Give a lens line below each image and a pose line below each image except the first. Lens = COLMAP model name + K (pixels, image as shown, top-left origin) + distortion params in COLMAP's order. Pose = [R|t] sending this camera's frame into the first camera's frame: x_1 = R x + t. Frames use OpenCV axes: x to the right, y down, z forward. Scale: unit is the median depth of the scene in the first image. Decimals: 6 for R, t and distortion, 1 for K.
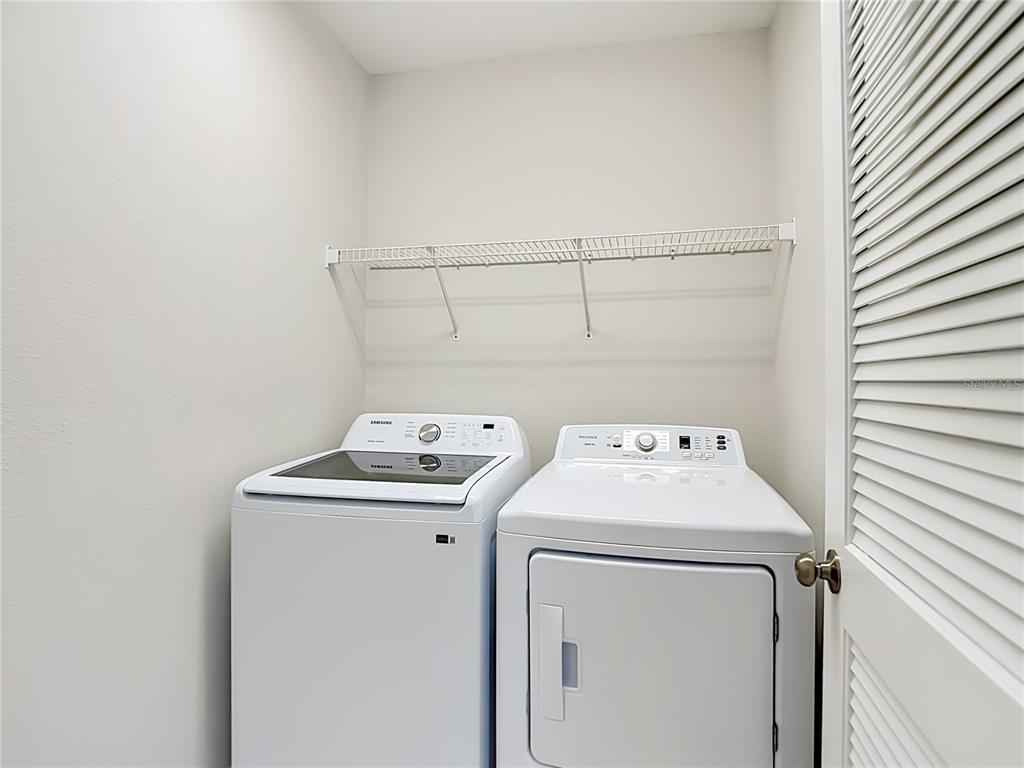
lens RADIAL K [[542.2, 0, 515.7], [0, 542.2, 384.1], [0, 0, 1]] dist [0.001168, -0.020666]
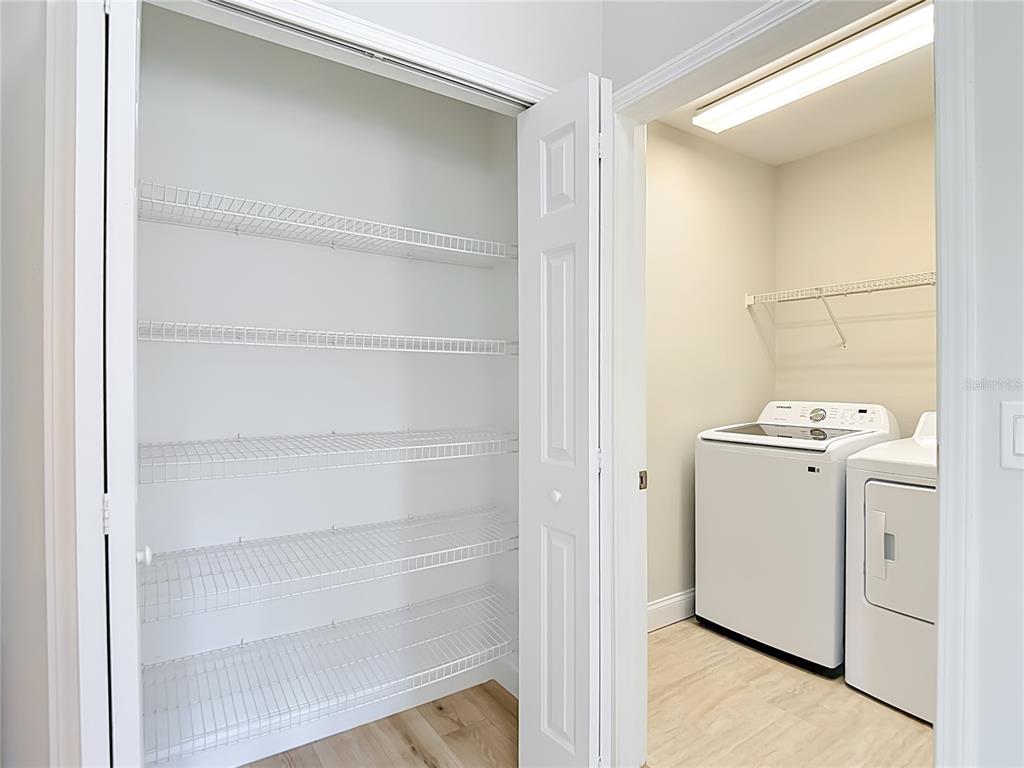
lens RADIAL K [[542.2, 0, 515.7], [0, 542.2, 384.1], [0, 0, 1]] dist [0.001168, -0.020666]
pose [[0.732452, -0.001104, -0.680818, 0.246910], [0.004777, 0.999982, 0.003517, -0.002368], [0.680802, -0.005828, 0.732444, -0.651208]]
